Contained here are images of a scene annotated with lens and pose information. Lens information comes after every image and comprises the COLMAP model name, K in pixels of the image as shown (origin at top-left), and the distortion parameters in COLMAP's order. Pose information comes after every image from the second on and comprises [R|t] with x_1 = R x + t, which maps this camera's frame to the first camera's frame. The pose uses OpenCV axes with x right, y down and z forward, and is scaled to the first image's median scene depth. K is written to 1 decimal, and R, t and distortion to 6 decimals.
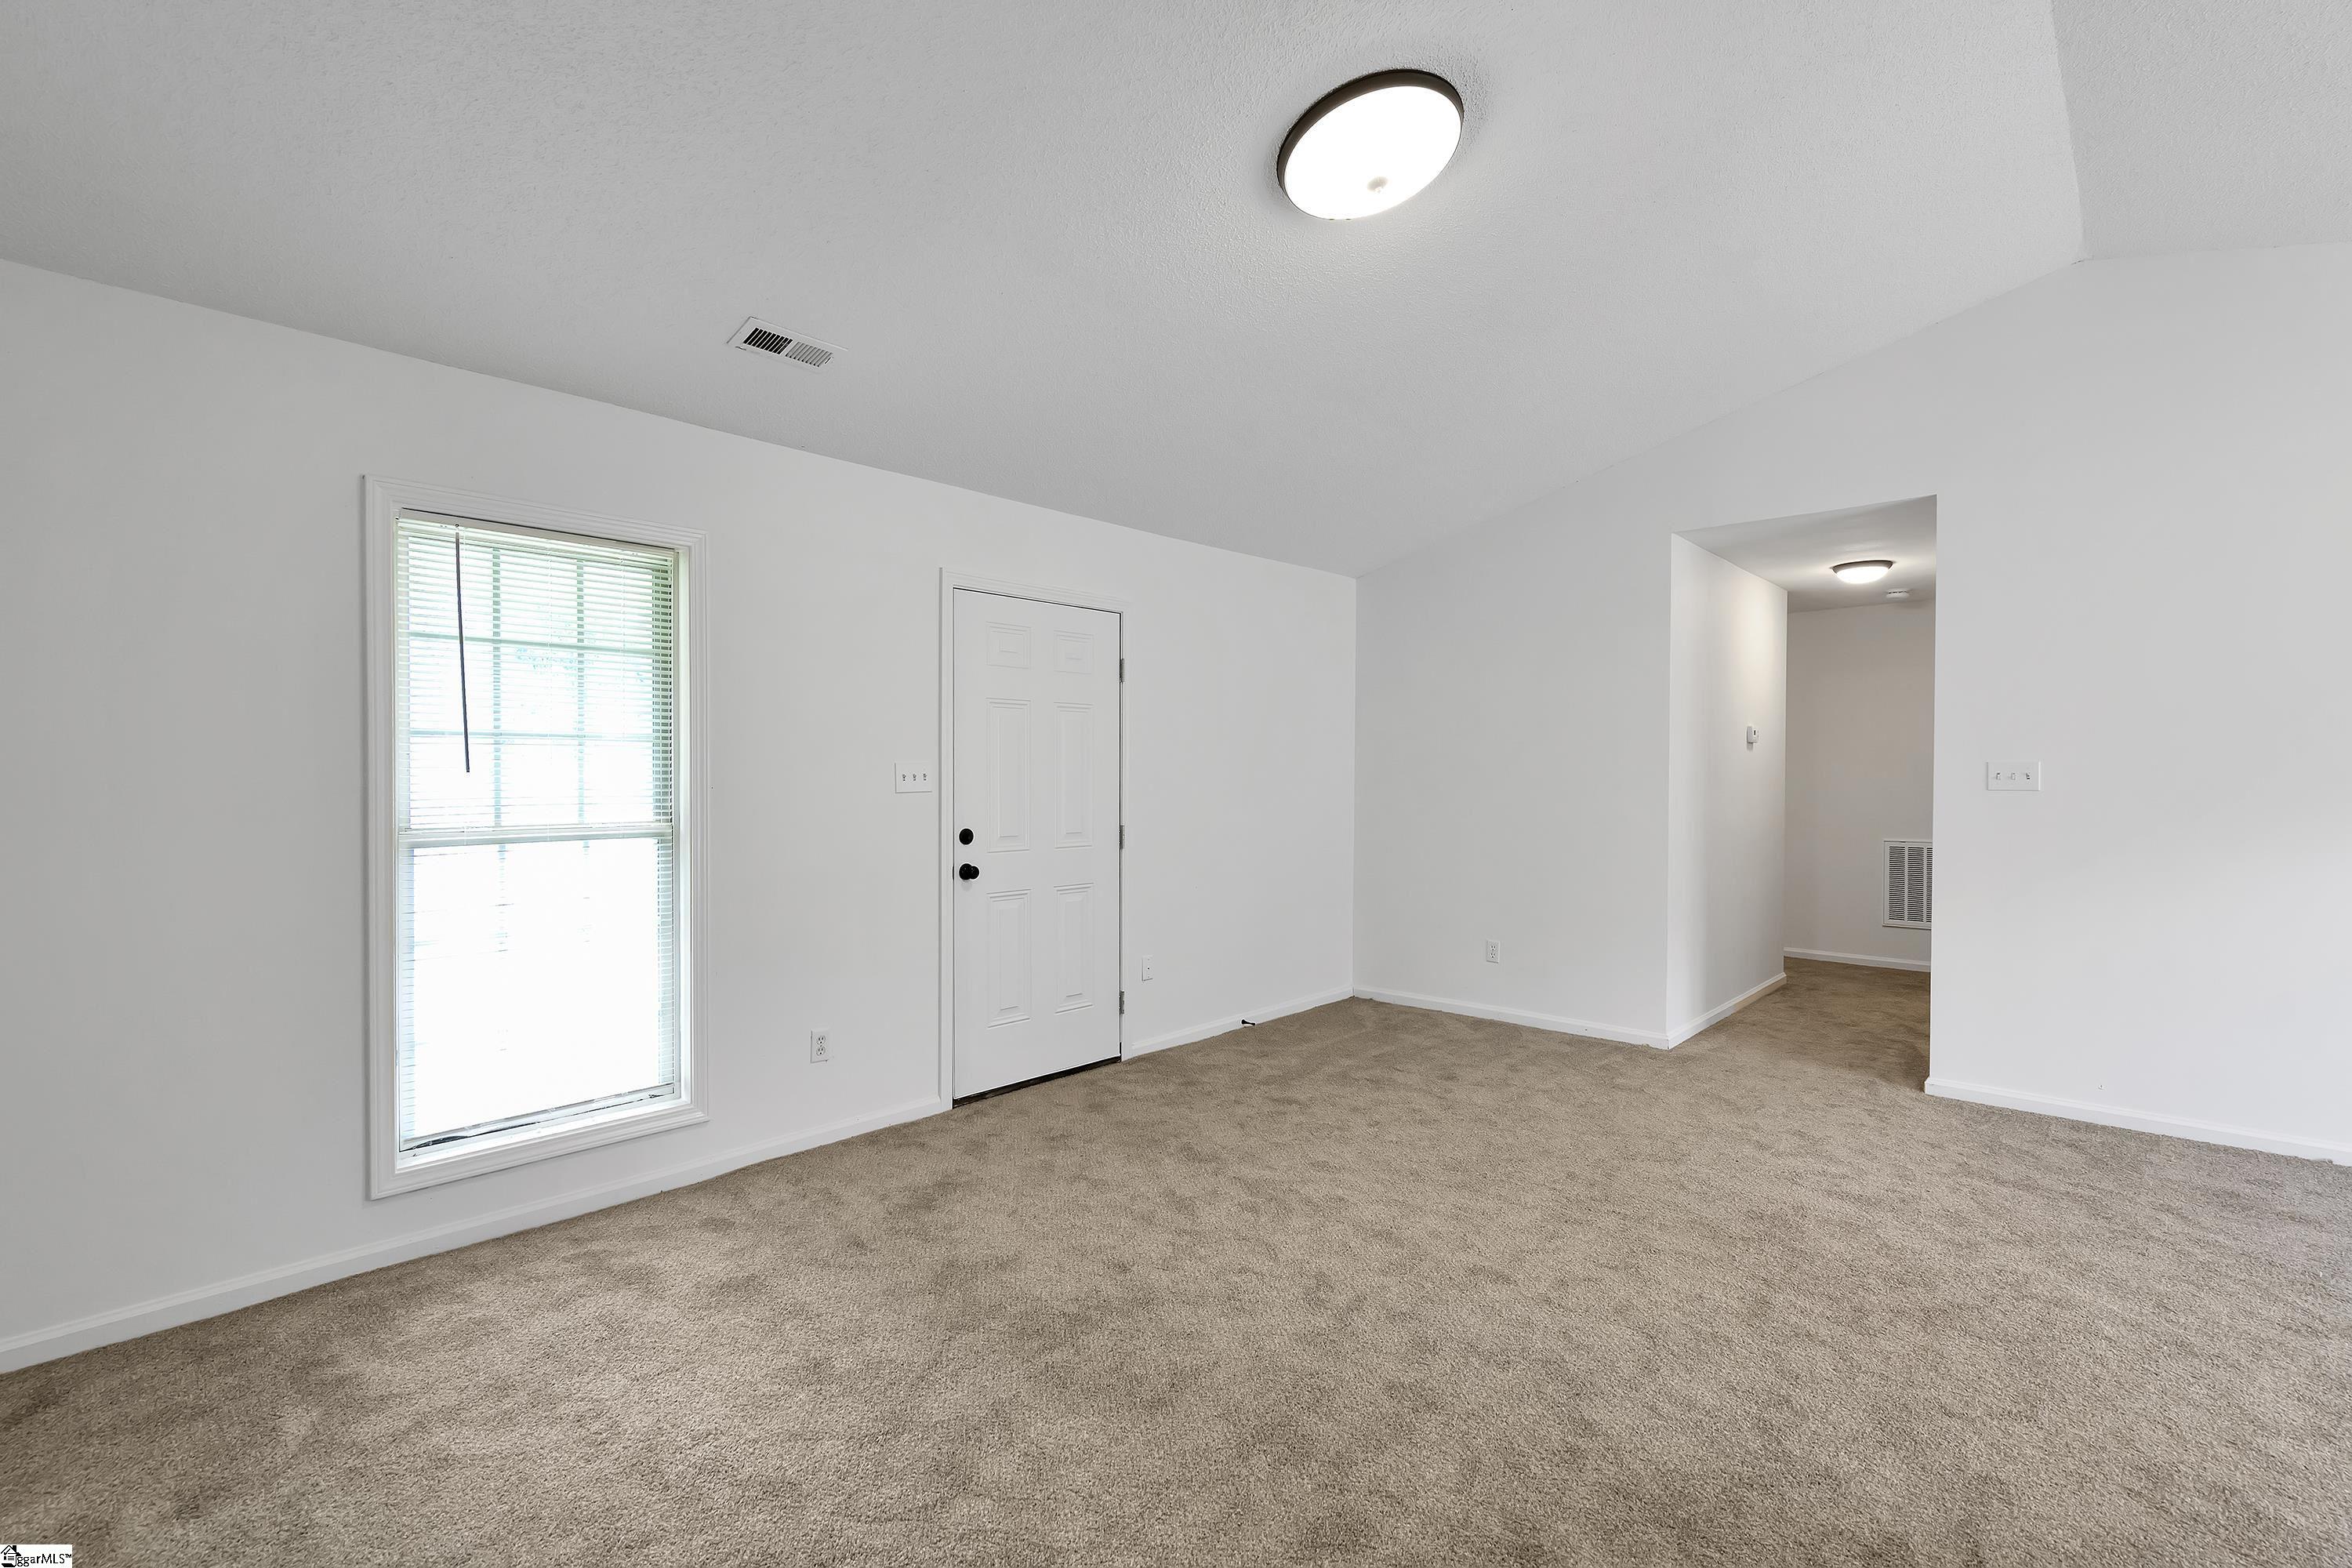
lens RADIAL K [[1058.2, 0, 1166.8], [0, 1058.2, 780.2], [0, 0, 1]] dist [-0.003130, 0.000455]
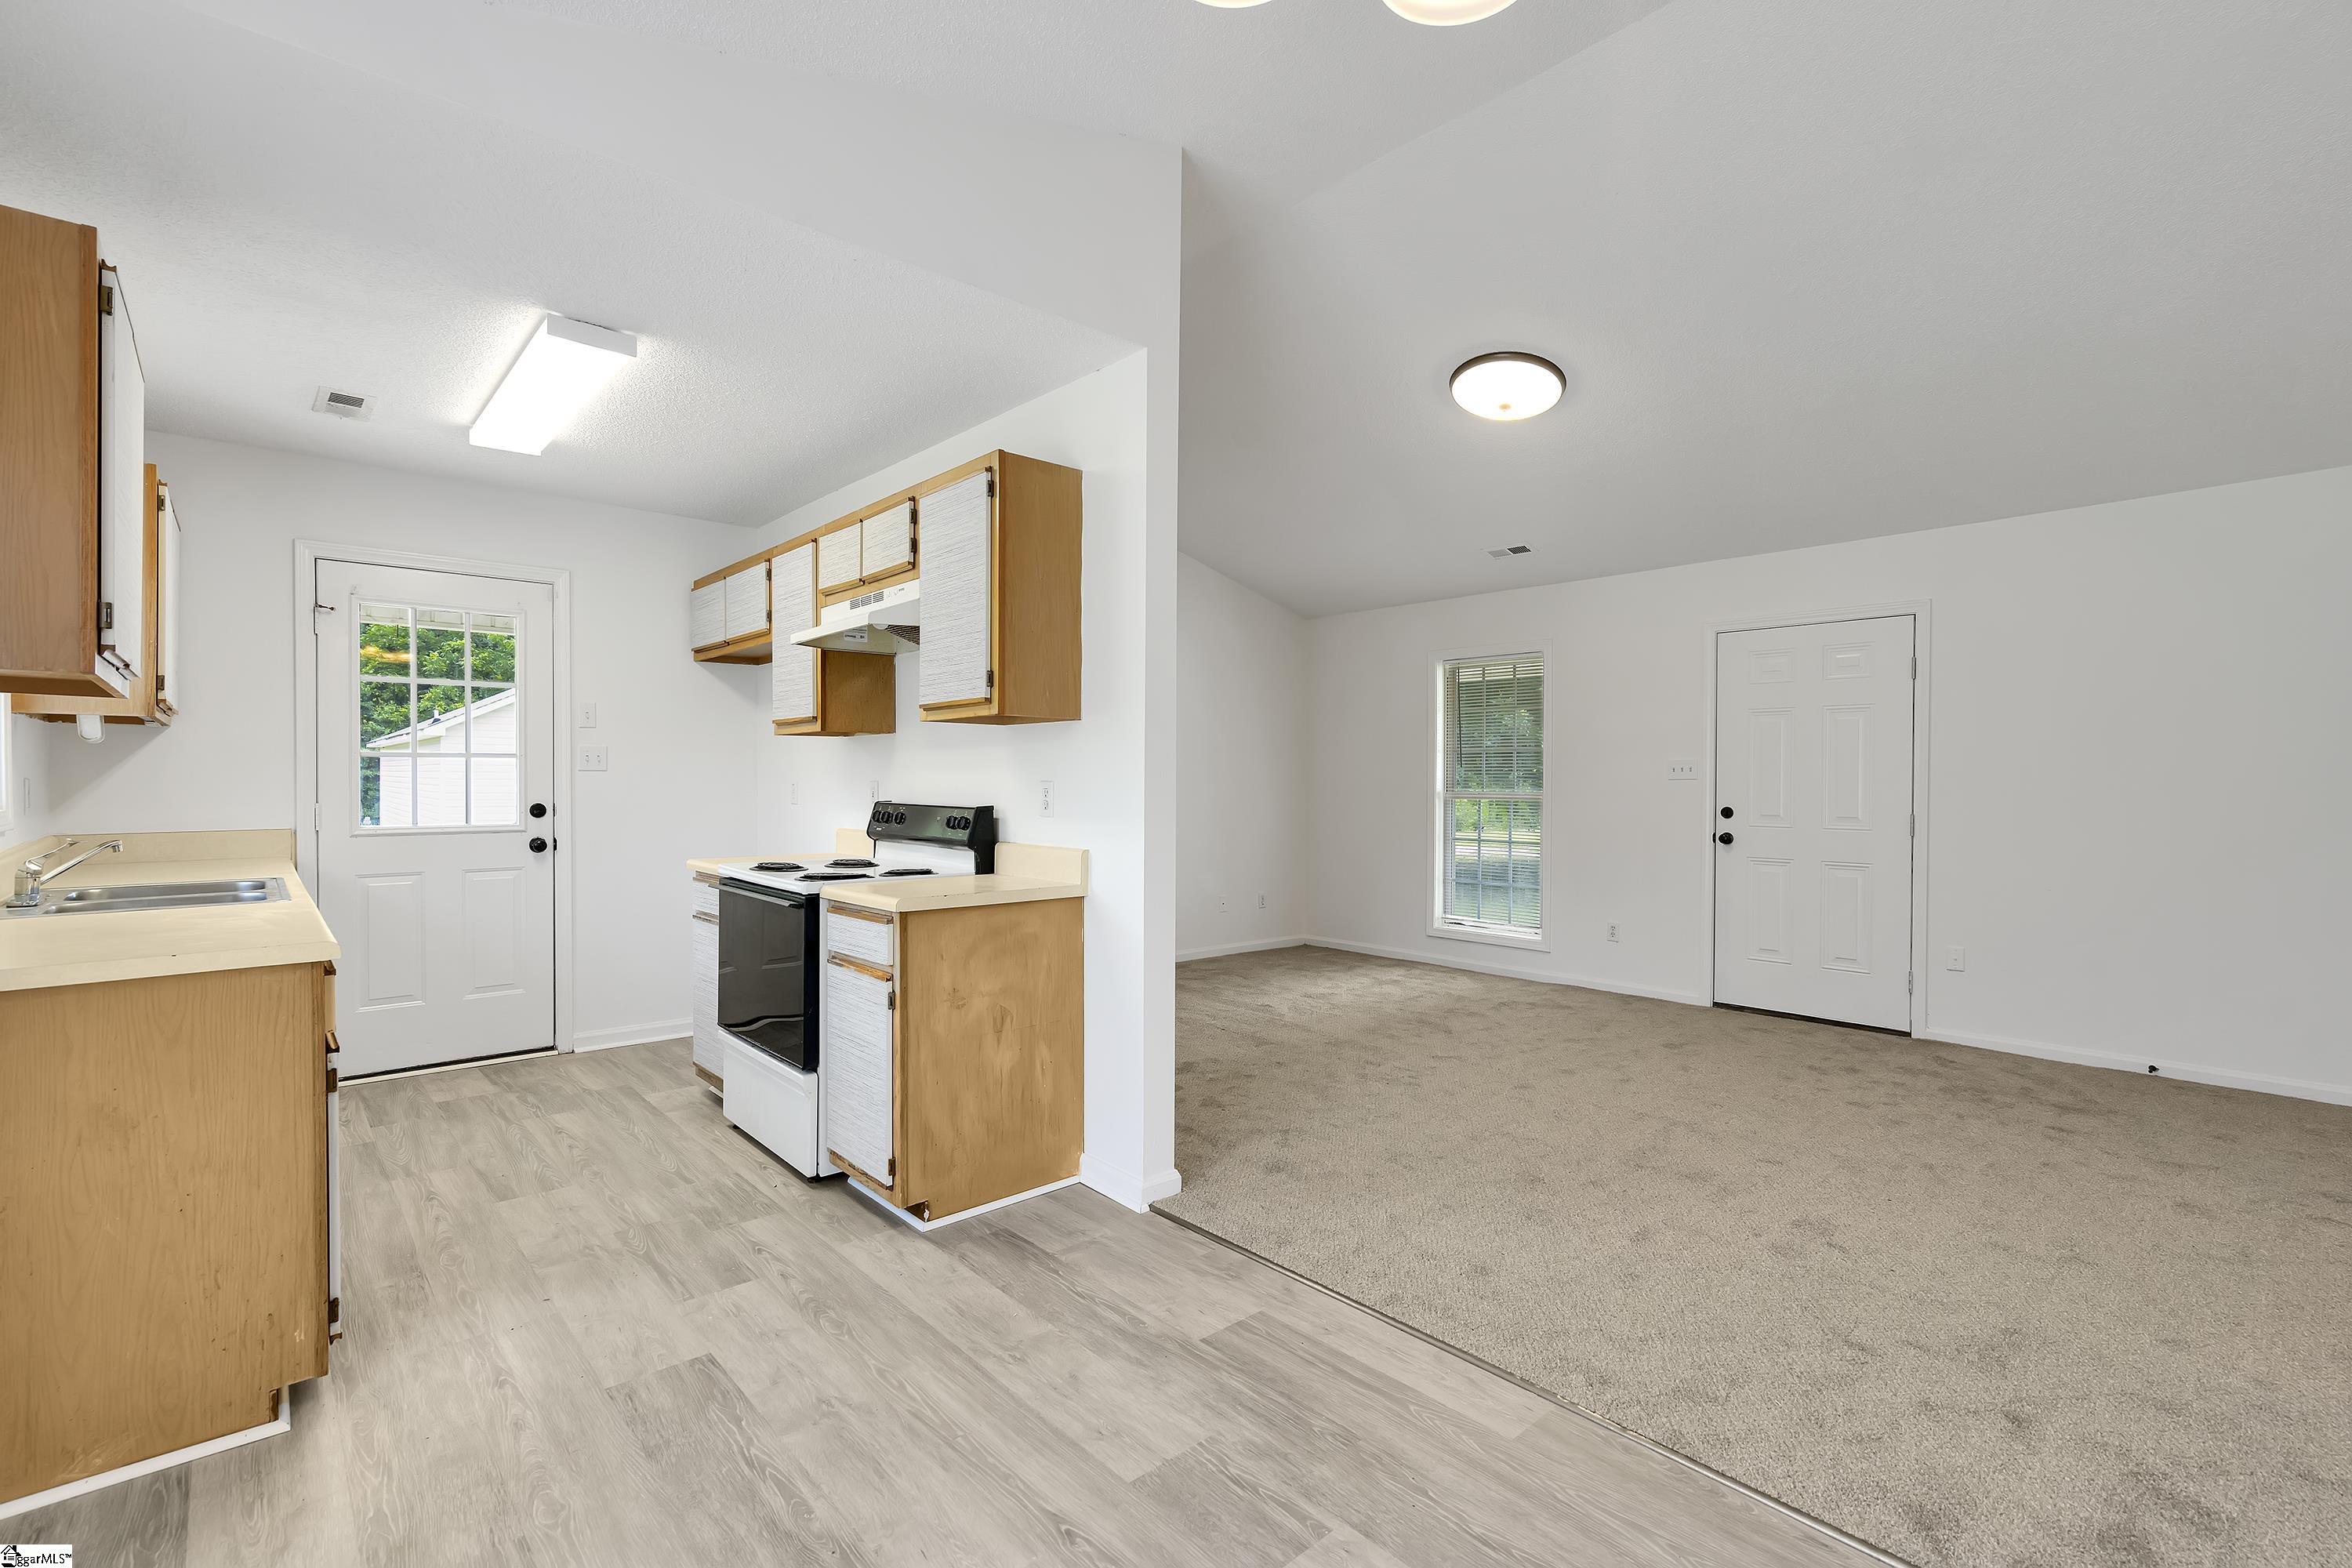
lens RADIAL K [[1059.5, 0, 1169.2], [0, 1059.5, 777.9], [0, 0, 1]] dist [-0.001780, 0.002010]
pose [[-0.082644, 0.000526, -0.996579, 1.242126], [-0.007970, 0.999968, 0.001189, 0.012572], [0.996547, 0.008041, -0.082637, 0.399571]]
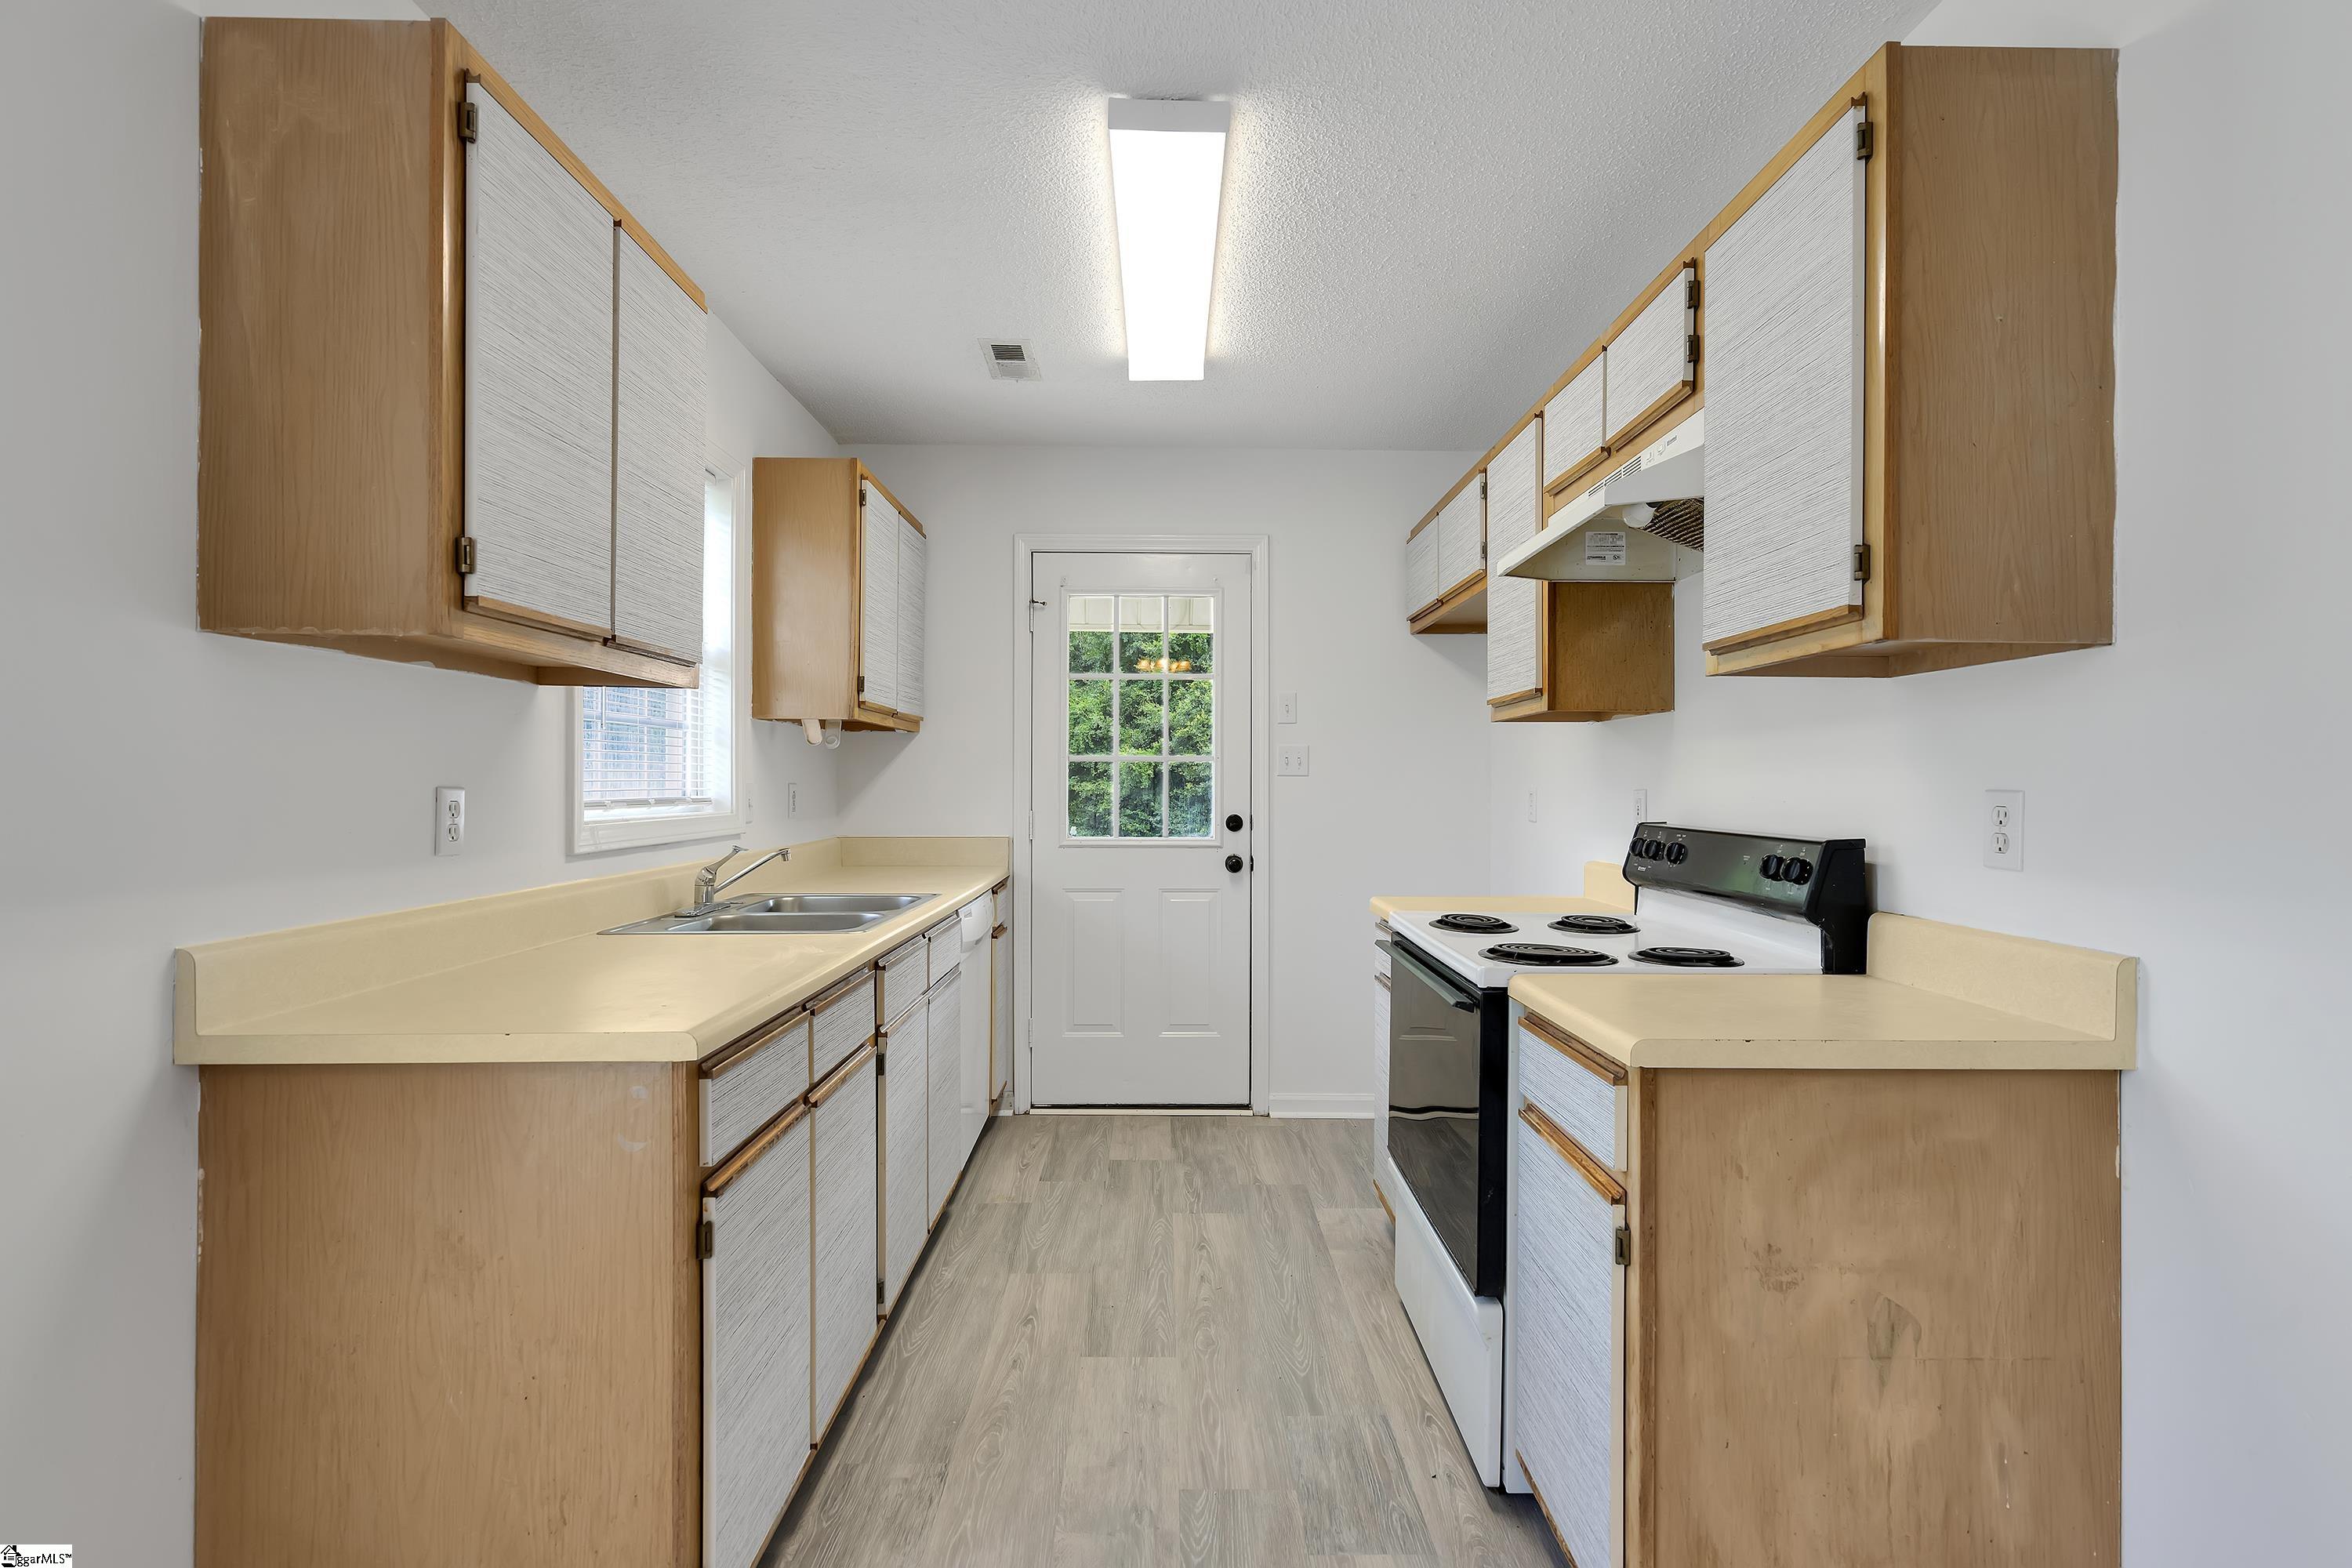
lens RADIAL K [[1059.5, 0, 1205.5], [0, 1059.5, 789.1], [0, 0, 1]] dist [-0.001780, 0.002010]
pose [[-0.710986, 0.000232, -0.703206, 0.901093], [-0.007912, 0.999934, 0.008330, 0.015446], [0.703162, 0.011486, -0.710937, 0.306977]]
